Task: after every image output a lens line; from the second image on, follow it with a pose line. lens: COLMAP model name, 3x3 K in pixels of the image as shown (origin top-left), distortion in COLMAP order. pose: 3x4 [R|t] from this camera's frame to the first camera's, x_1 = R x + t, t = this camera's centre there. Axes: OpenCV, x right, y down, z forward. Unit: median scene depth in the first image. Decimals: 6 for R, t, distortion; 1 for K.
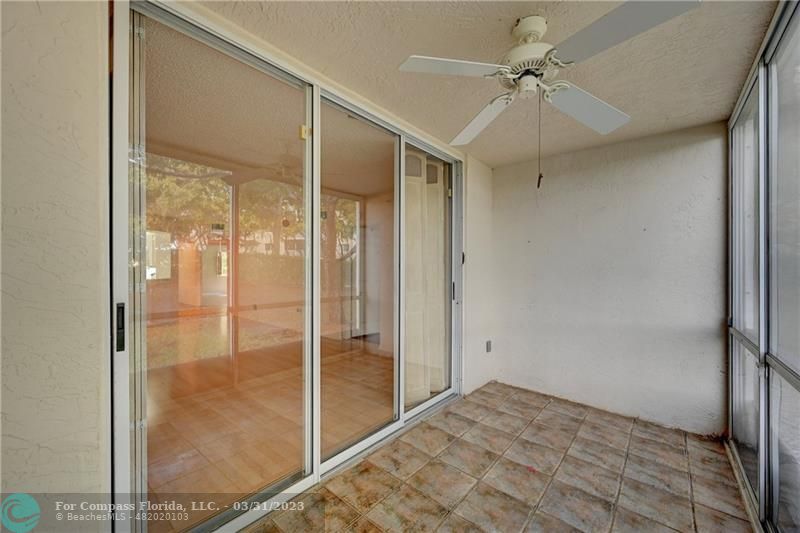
lens RADIAL K [[317.4, 0, 398.4], [0, 317.4, 267.1], [0, 0, 1]] dist [0.002628, -0.000223]
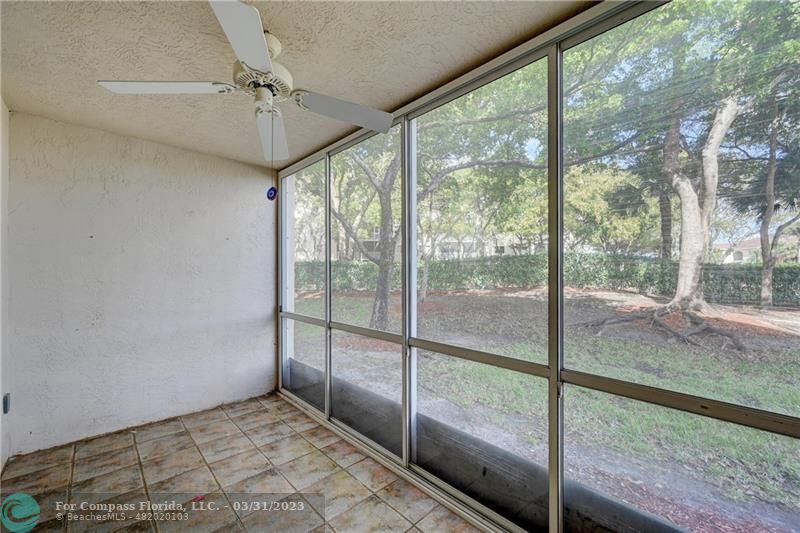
lens RADIAL K [[317.4, 0, 399.0], [0, 317.4, 266.8], [0, 0, 1]] dist [0.002628, -0.000223]
pose [[0.117772, 0.006869, 0.993017, -0.336390], [-0.001762, 0.999976, -0.006708, -0.011449], [-0.993039, -0.000960, 0.117781, 0.270180]]
